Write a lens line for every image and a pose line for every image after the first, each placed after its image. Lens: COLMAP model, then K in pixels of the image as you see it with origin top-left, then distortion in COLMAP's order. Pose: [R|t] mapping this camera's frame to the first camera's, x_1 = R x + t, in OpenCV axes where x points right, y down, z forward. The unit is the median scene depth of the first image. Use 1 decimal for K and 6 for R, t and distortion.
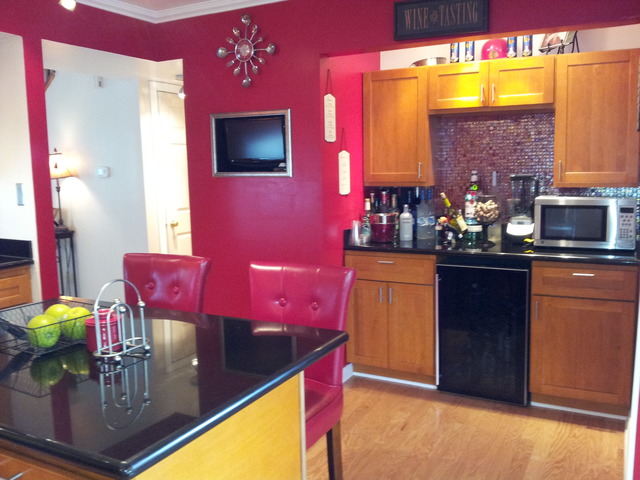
lens RADIAL K [[570.0, 0, 322.2], [0, 570.0, 236.6], [0, 0, 1]] dist [0.115627, -0.357165]
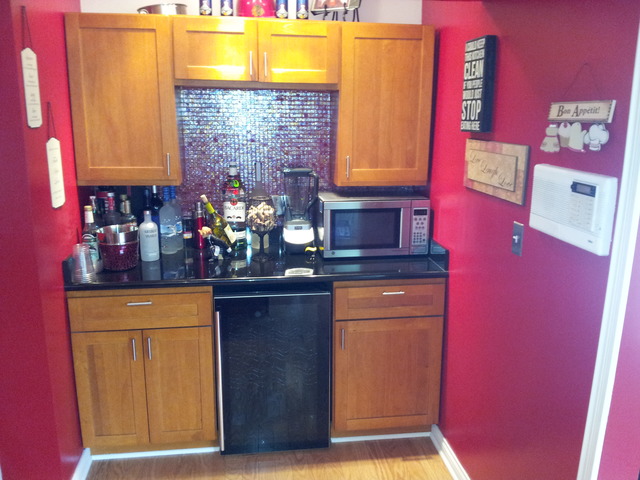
lens RADIAL K [[570.0, 0, 322.2], [0, 570.0, 236.6], [0, 0, 1]] dist [0.115627, -0.357165]
pose [[0.801836, -0.110041, 0.587324, -0.109821], [0.047131, 0.991482, 0.121419, -0.108717], [-0.595683, -0.069677, 0.800192, 0.320218]]
